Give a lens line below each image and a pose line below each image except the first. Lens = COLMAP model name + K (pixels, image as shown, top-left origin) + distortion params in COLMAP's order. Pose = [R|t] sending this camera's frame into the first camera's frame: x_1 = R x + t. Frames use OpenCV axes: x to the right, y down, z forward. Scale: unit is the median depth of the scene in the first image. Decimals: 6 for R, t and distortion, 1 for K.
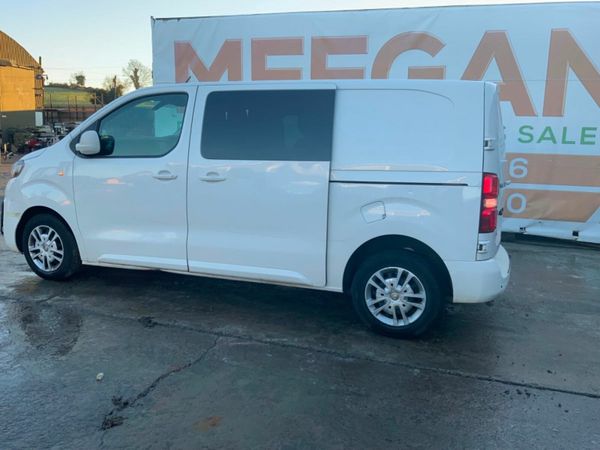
lens RADIAL K [[506.8, 0, 302.5], [0, 506.8, 226.1], [0, 0, 1]] dist [0.042243, -0.043963]
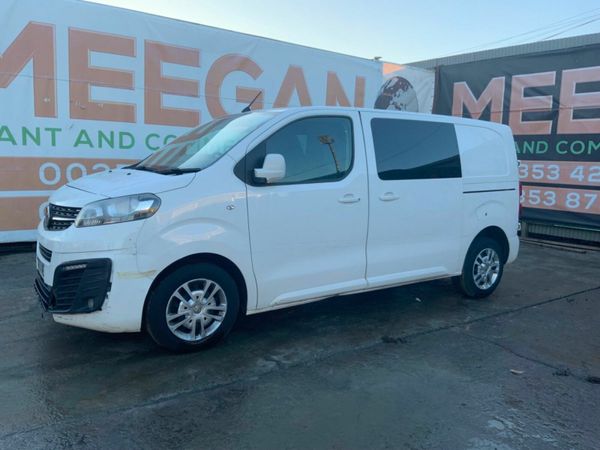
lens RADIAL K [[506.8, 0, 302.4], [0, 506.8, 222.7], [0, 0, 1]] dist [0.042243, -0.043963]
pose [[0.584605, -0.113128, 0.803392, -1.064086], [0.120739, 0.991335, 0.051735, -0.108792], [-0.802284, 0.066756, 0.593198, 0.457273]]
